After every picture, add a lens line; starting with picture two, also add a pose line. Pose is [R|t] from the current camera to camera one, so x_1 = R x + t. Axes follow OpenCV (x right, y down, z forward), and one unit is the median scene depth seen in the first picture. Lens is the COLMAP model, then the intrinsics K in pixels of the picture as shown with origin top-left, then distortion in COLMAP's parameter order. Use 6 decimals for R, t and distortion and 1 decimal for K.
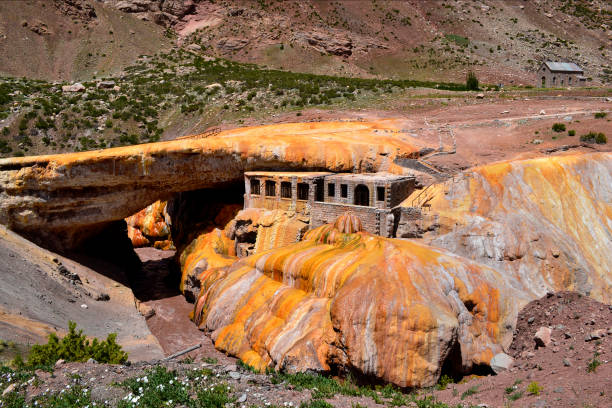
lens RADIAL K [[493.1, 0, 303.5], [0, 493.1, 201.9], [0, 0, 1]] dist [-0.015885, 0.003683]
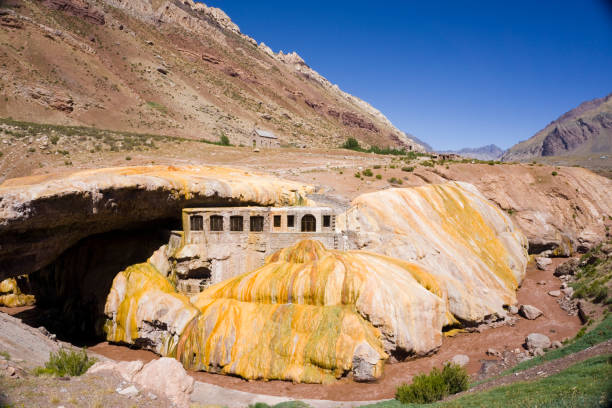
lens RADIAL K [[432.1, 0, 303.9], [0, 432.1, 198.2], [0, 0, 1]] dist [-0.240275, 0.091300]
pose [[0.745985, -0.009491, 0.665895, -0.506363], [0.083318, 0.993372, -0.079180, 0.006157], [-0.660730, 0.114548, 0.741832, 0.201374]]
